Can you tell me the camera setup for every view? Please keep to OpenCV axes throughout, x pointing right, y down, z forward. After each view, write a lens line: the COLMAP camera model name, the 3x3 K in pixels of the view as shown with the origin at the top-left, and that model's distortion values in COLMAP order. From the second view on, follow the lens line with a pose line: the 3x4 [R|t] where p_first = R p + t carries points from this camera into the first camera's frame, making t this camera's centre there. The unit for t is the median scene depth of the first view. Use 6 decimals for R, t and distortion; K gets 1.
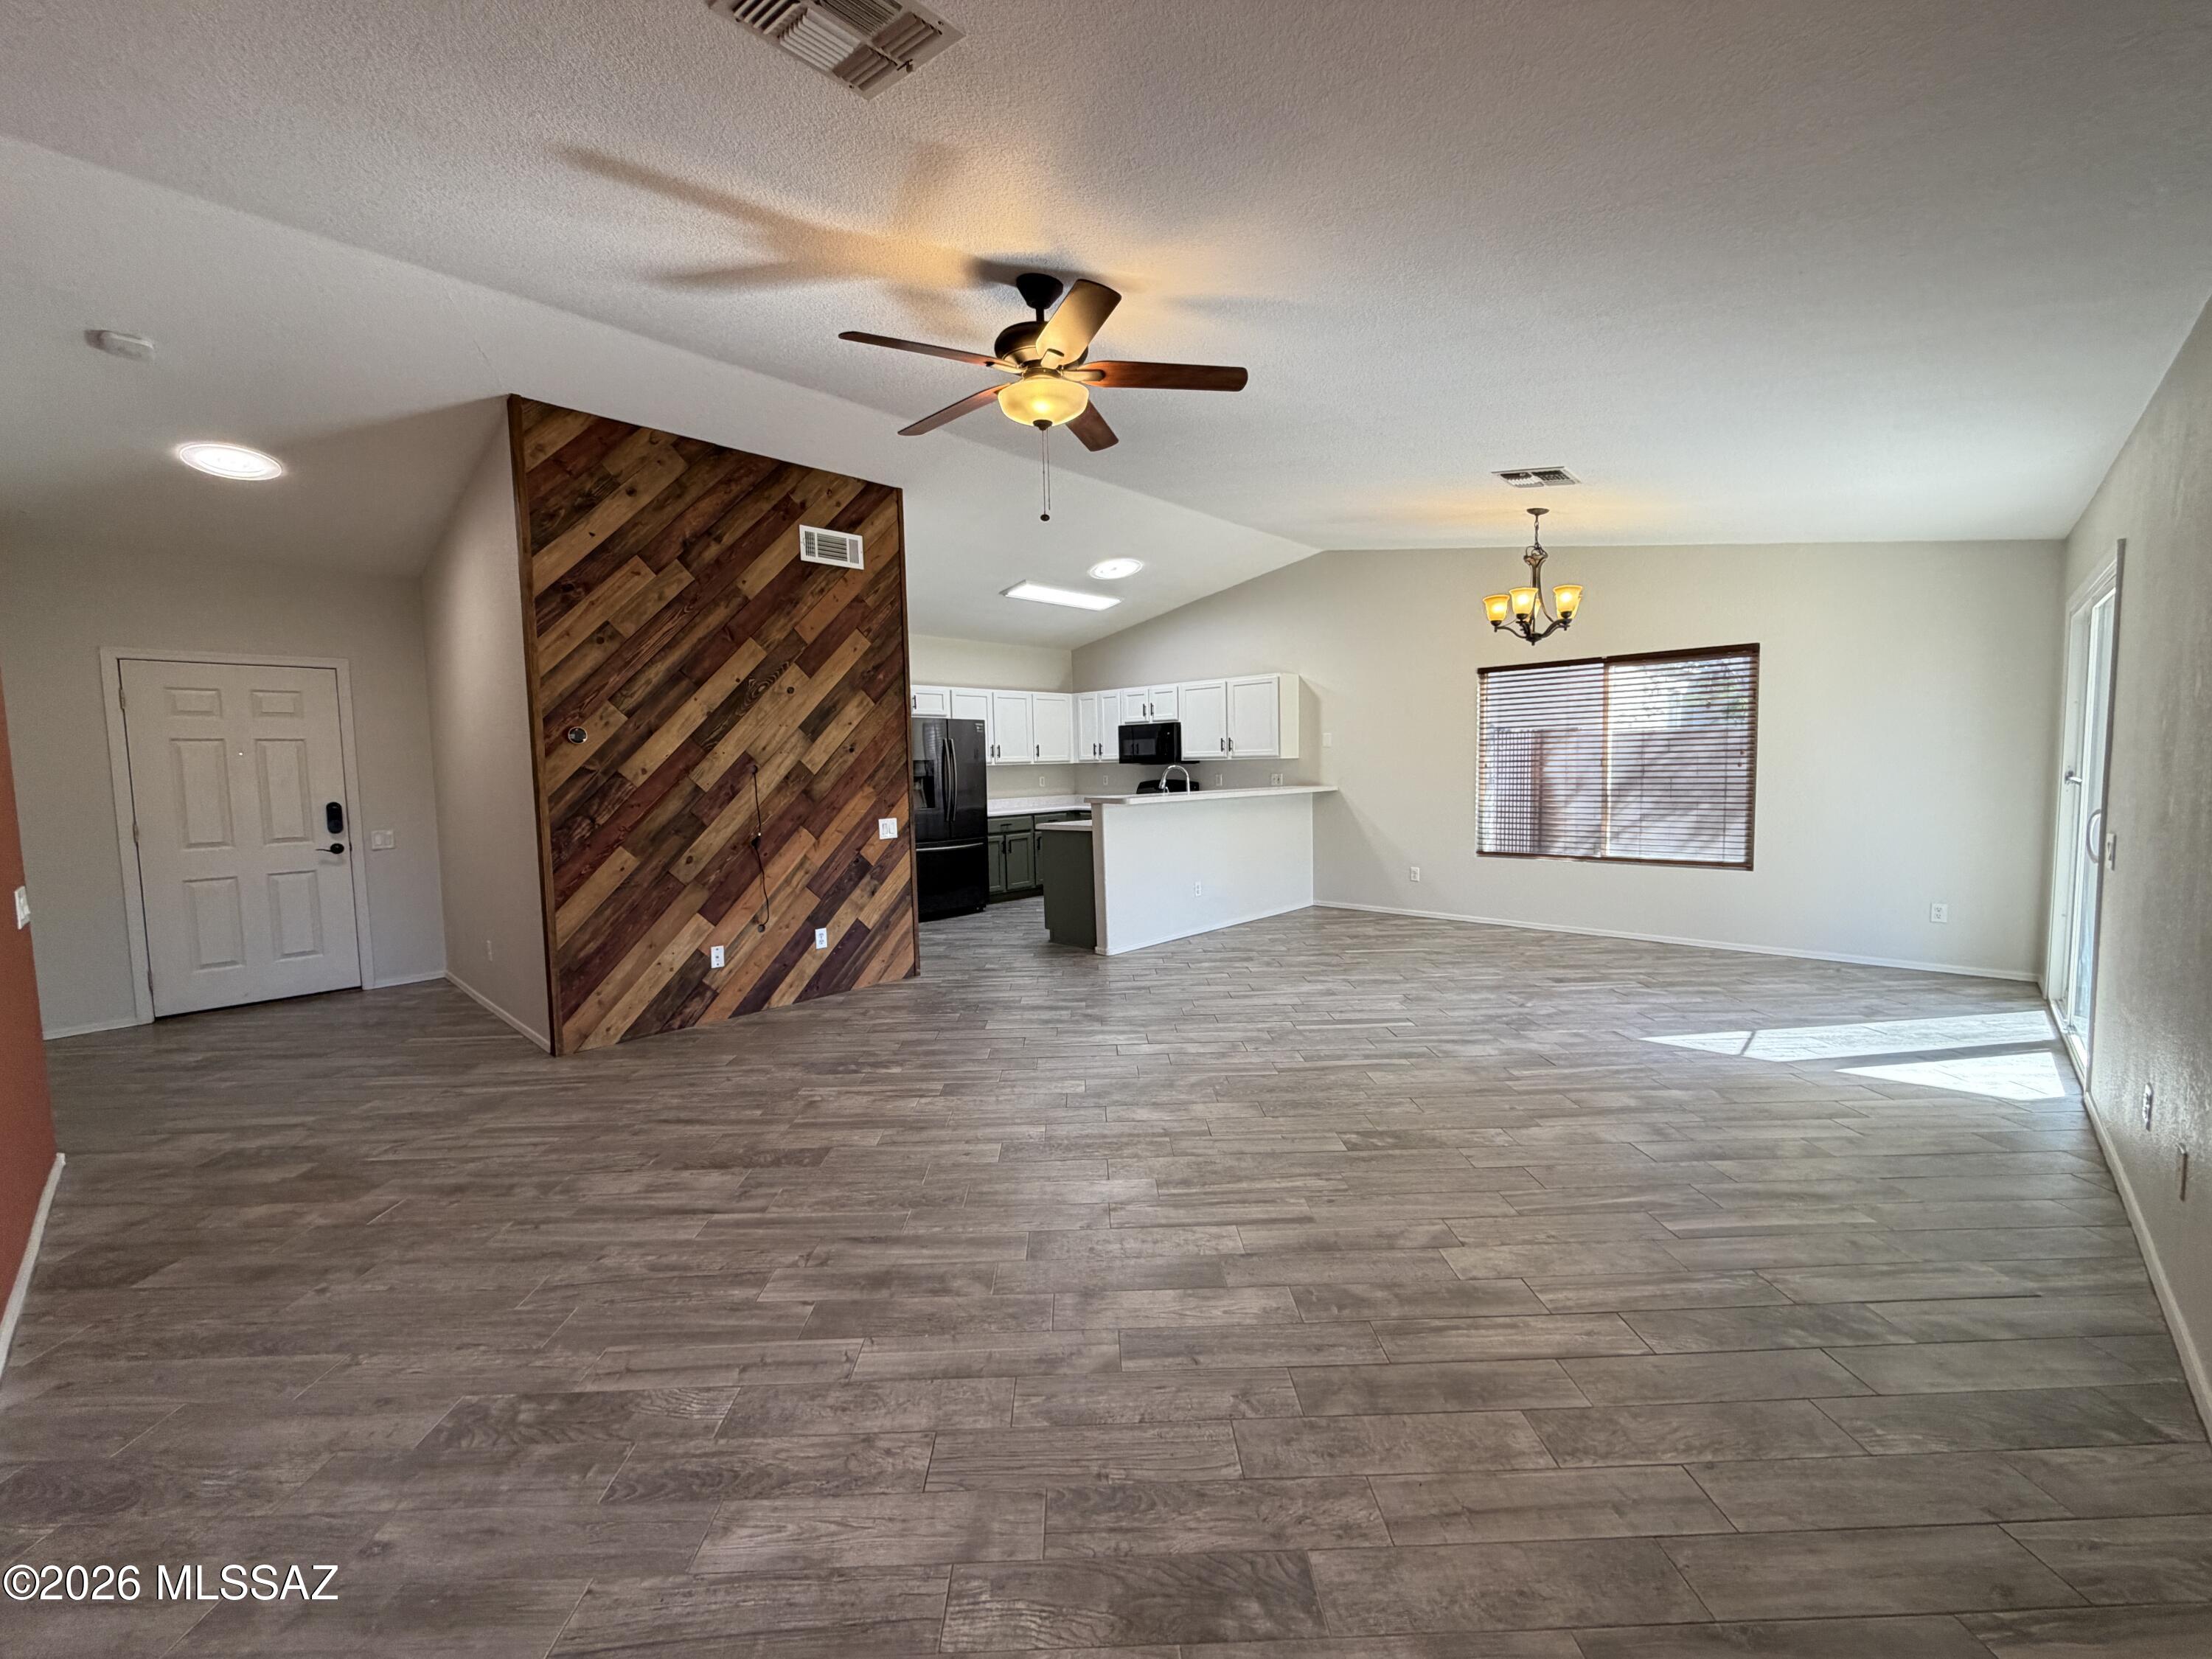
lens RADIAL K [[886.0, 0, 1085.9], [0, 886.0, 825.9], [0, 0, 1]] dist [0.000003, 0.000502]
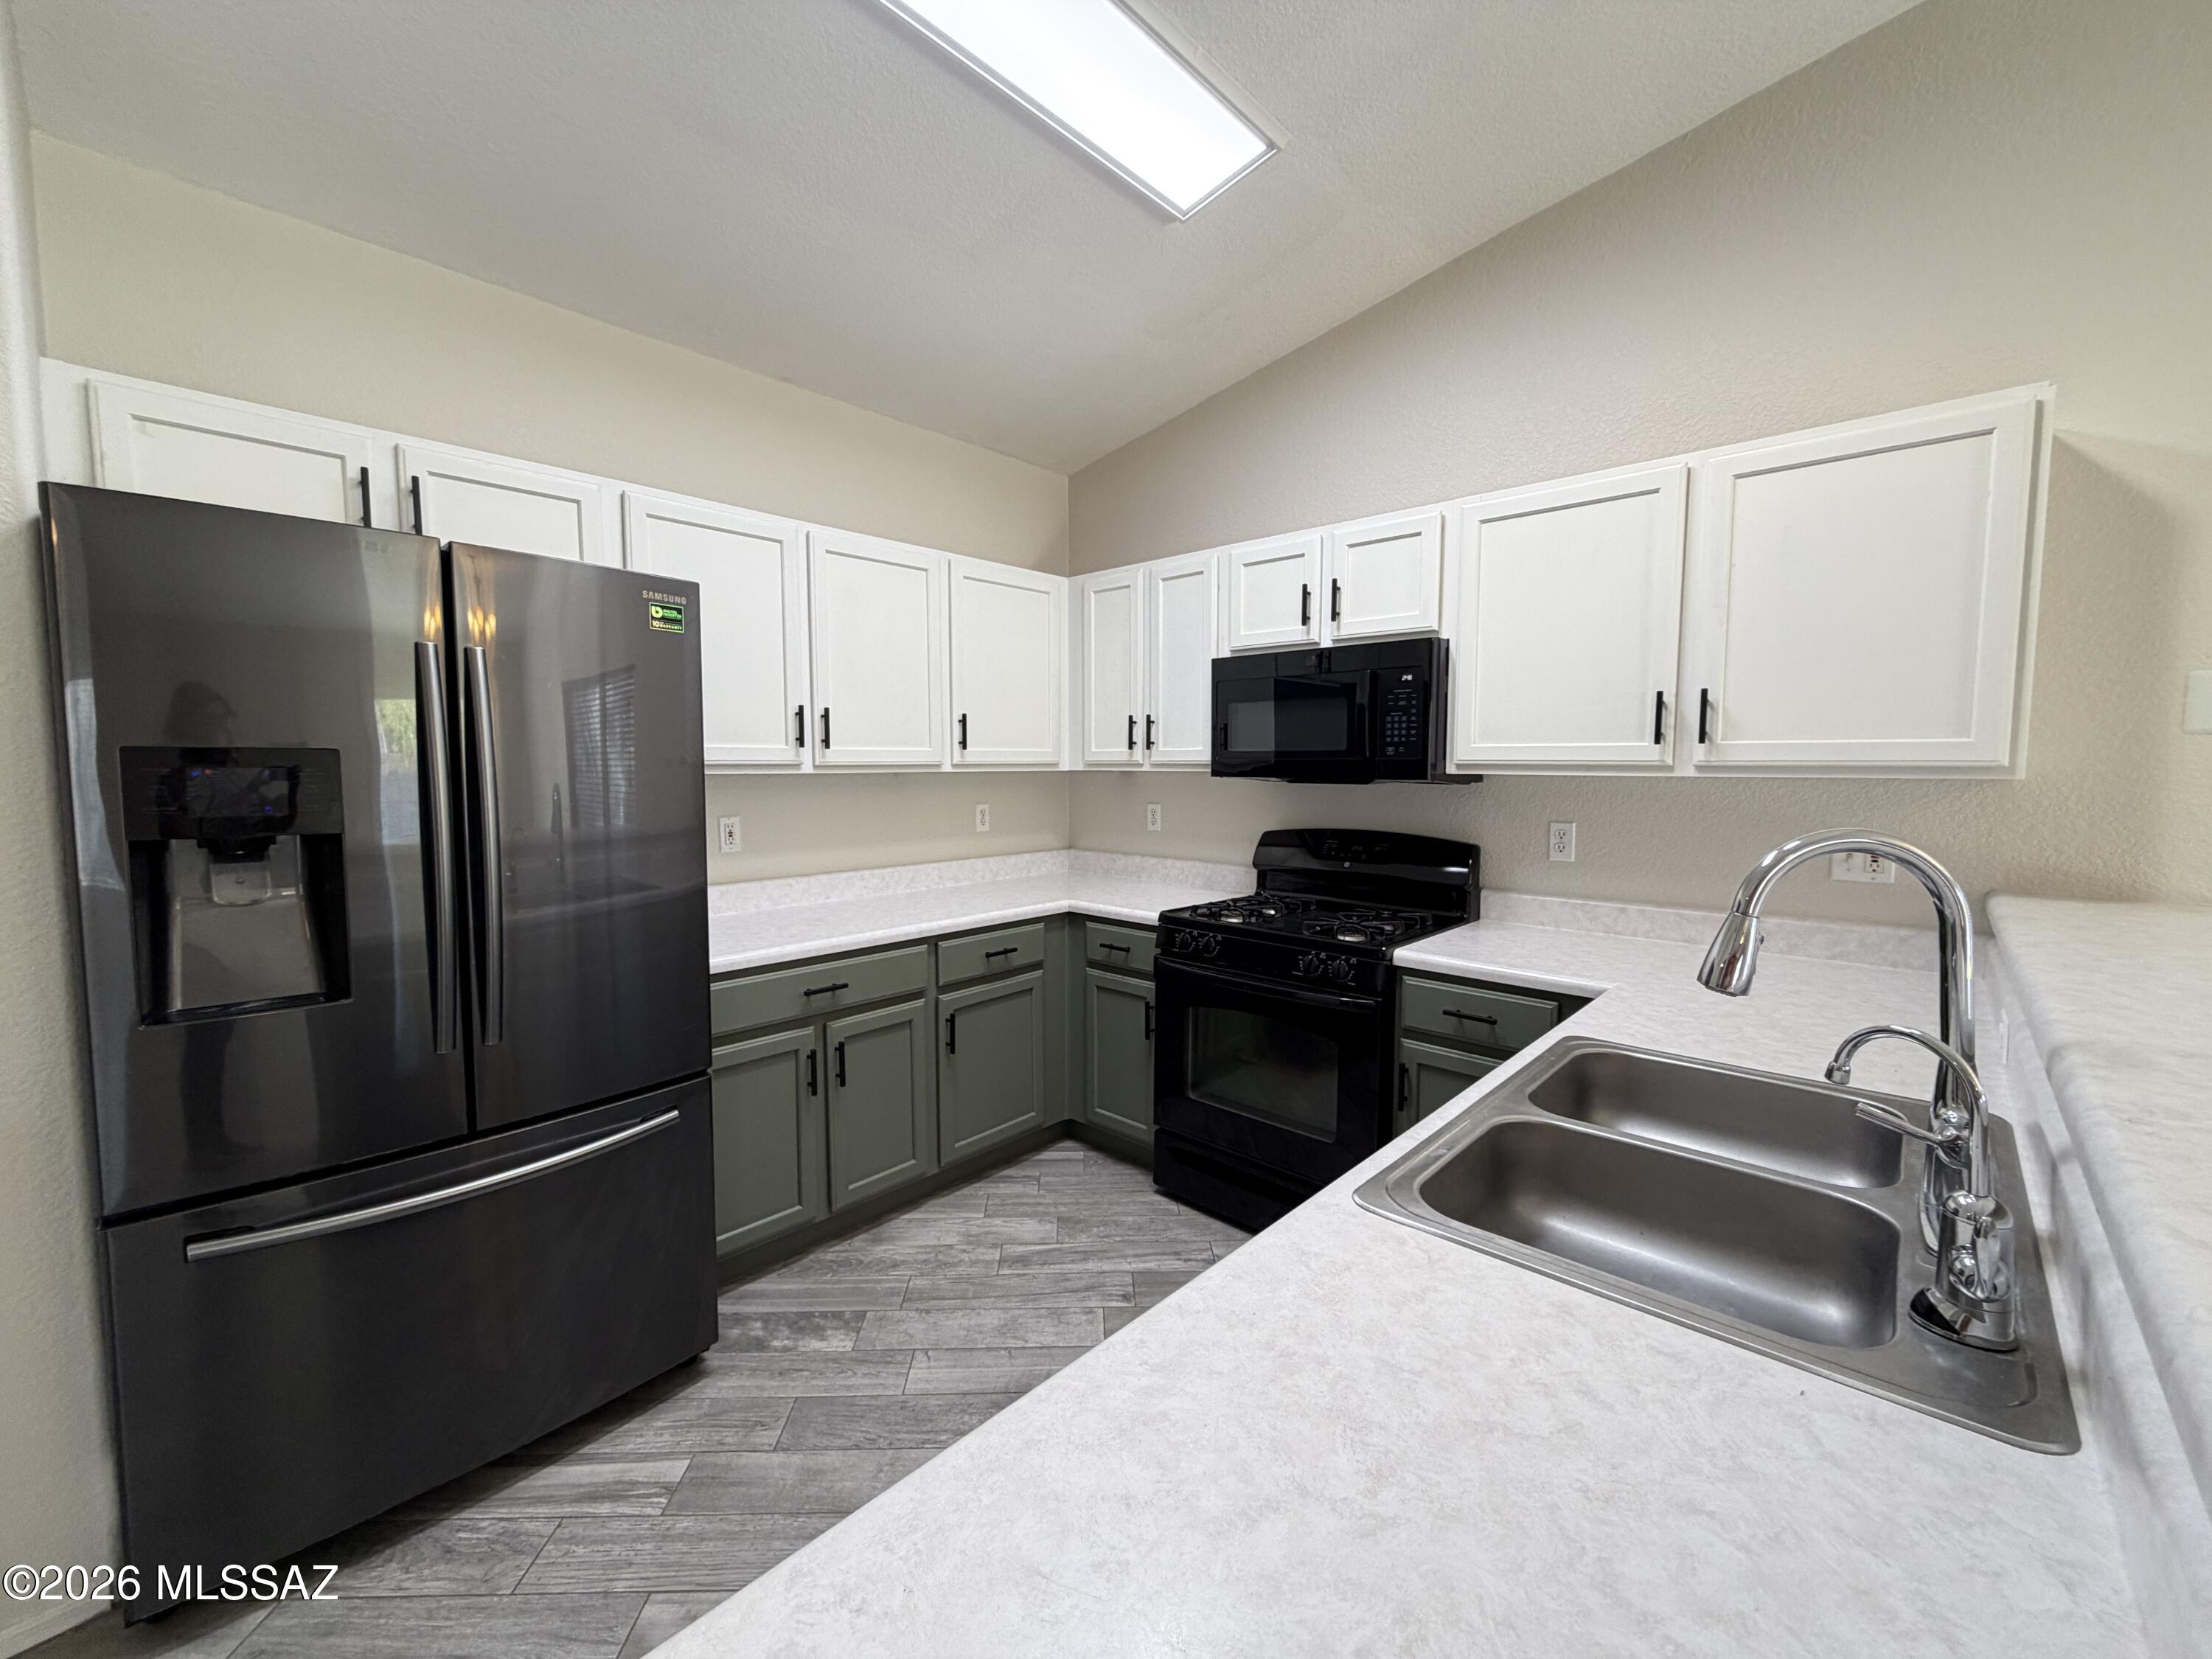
lens RADIAL K [[886.0, 0, 1093.5], [0, 886.0, 819.5], [0, 0, 1]] dist [0.000003, 0.000502]
pose [[0.999519, 0.021994, 0.021882, -0.022210], [-0.021853, 0.999739, -0.006670, -0.093786], [-0.022023, 0.006189, 0.999738, 1.237718]]
